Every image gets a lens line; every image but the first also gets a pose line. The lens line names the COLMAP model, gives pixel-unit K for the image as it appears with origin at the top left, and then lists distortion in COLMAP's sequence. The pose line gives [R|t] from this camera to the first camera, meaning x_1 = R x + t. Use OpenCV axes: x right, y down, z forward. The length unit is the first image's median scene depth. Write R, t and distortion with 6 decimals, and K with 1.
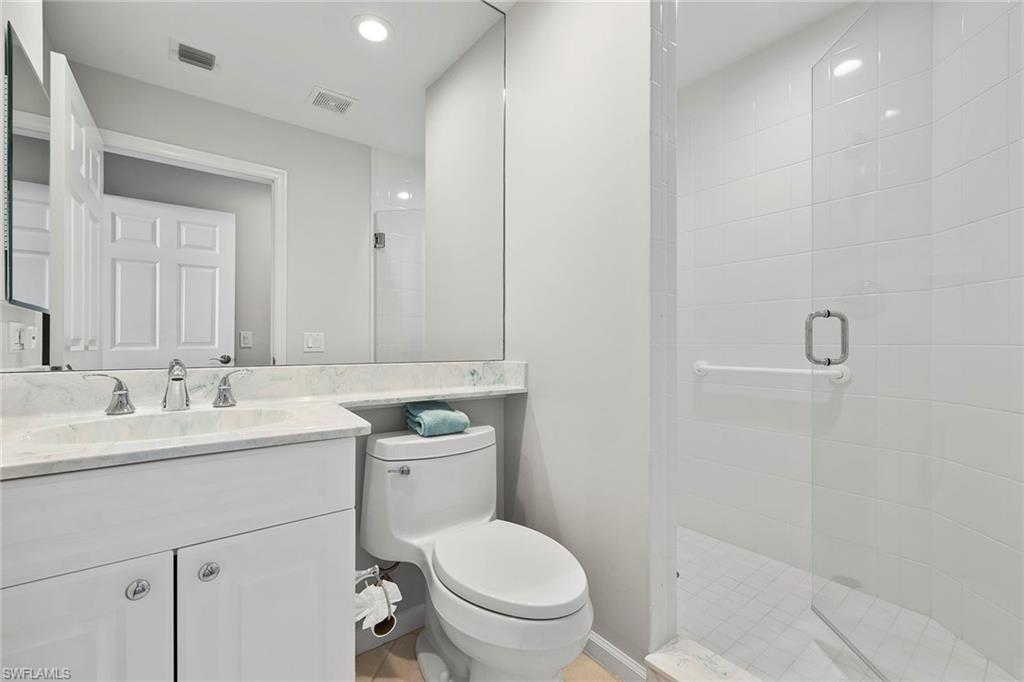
lens RADIAL K [[439.2, 0, 513.3], [0, 439.2, 345.1], [0, 0, 1]] dist [0.002583, 0.000402]
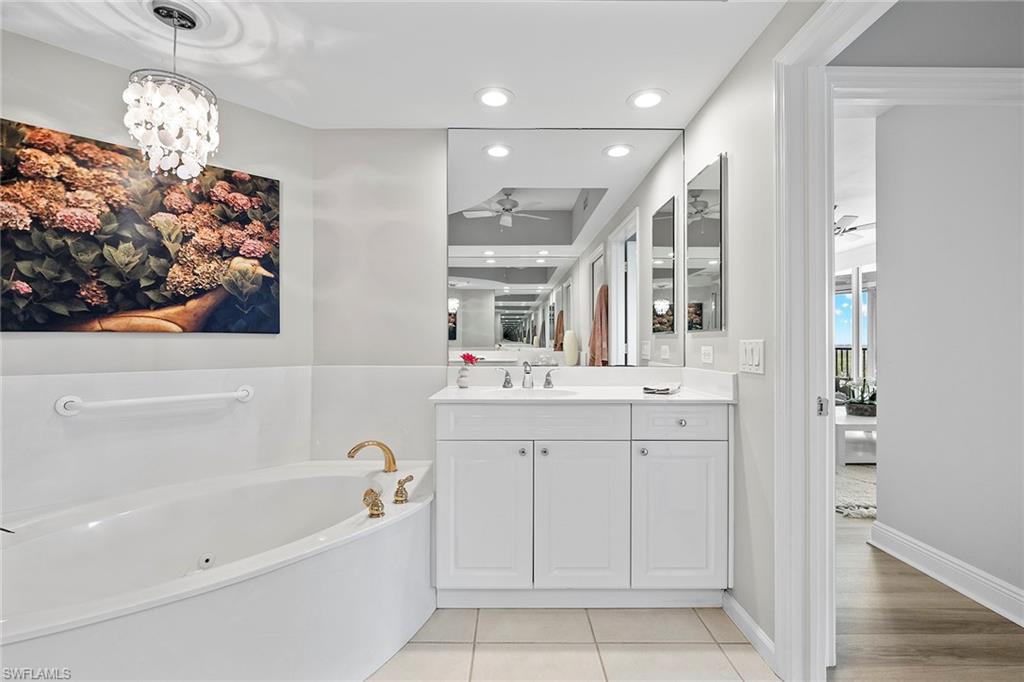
lens RADIAL K [[463.3, 0, 513.8], [0, 463.3, 344.3], [0, 0, 1]] dist [-0.000044, 0.000753]
pose [[0.797532, -0.001686, -0.603275, 0.443487], [-0.002752, 0.999976, -0.006433, -0.034459], [0.603271, 0.006791, 0.797507, -0.715116]]
